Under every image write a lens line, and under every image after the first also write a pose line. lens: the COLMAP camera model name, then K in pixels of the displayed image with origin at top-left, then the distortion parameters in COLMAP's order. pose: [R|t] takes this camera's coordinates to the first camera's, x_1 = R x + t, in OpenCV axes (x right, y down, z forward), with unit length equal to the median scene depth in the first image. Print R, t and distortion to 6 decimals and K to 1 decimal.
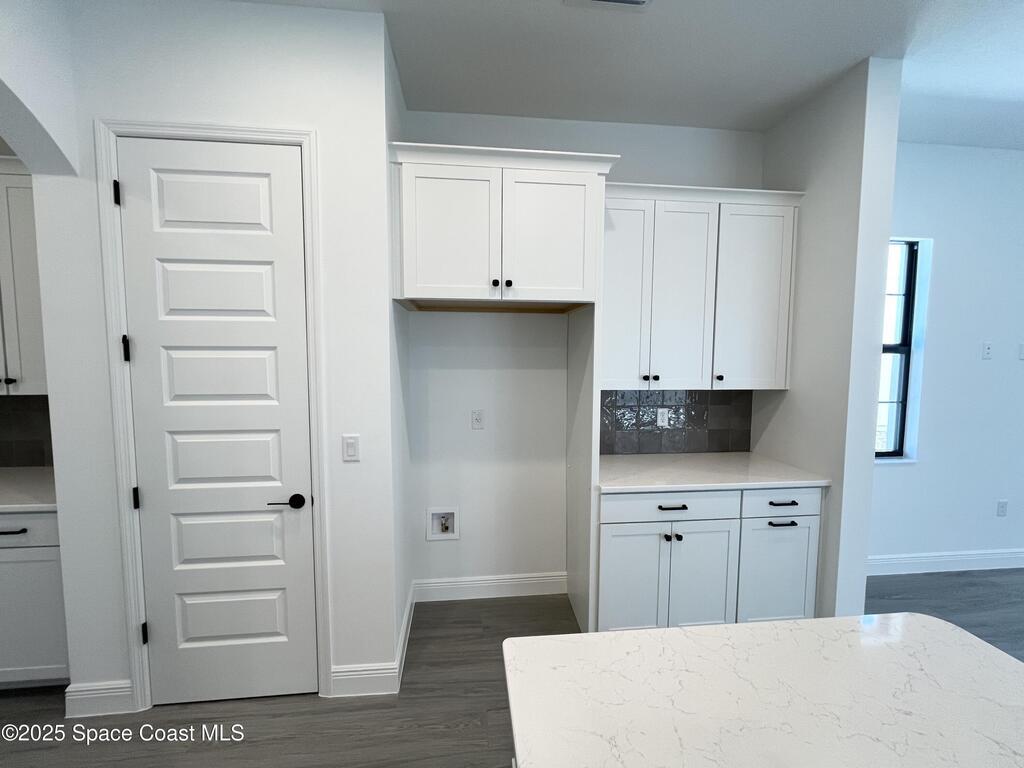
lens RADIAL K [[439.1, 0, 512.7], [0, 439.1, 374.4], [0, 0, 1]] dist [-0.002317, -0.000235]
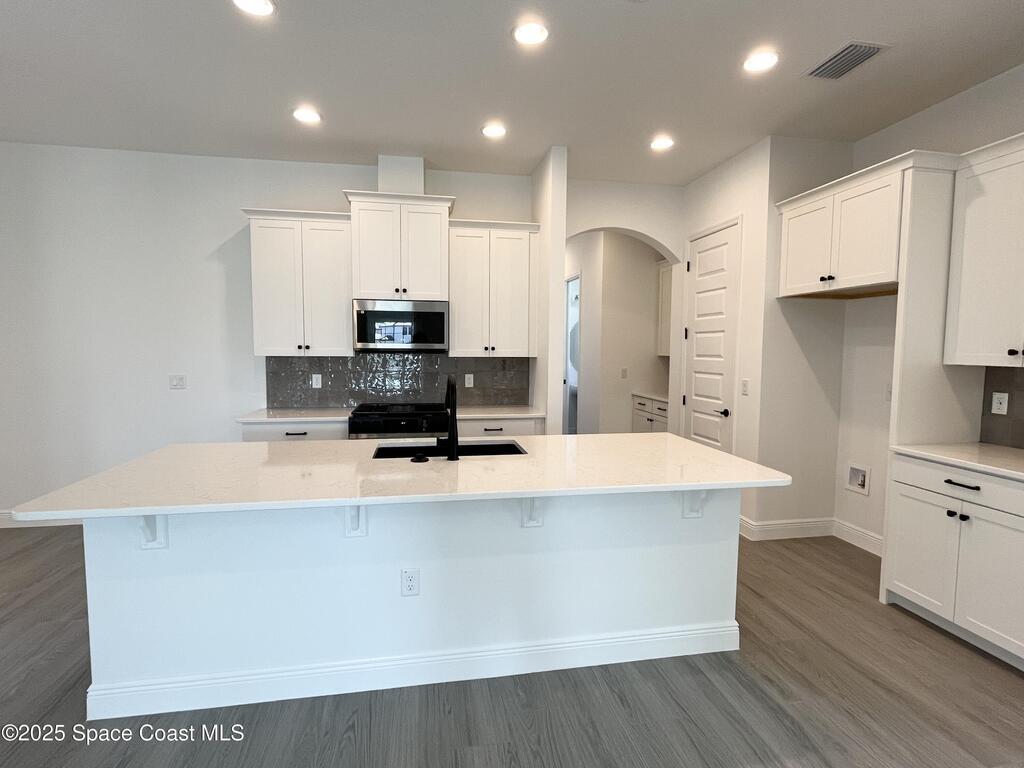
lens RADIAL K [[481.9, 0, 511.2], [0, 481.9, 382.5], [0, 0, 1]] dist [-0.001467, -0.000169]
pose [[0.072912, 0.064865, -0.995227, 1.472278], [-0.085465, 0.994619, 0.058564, 0.117422], [0.993670, 0.080787, 0.078063, -0.079527]]
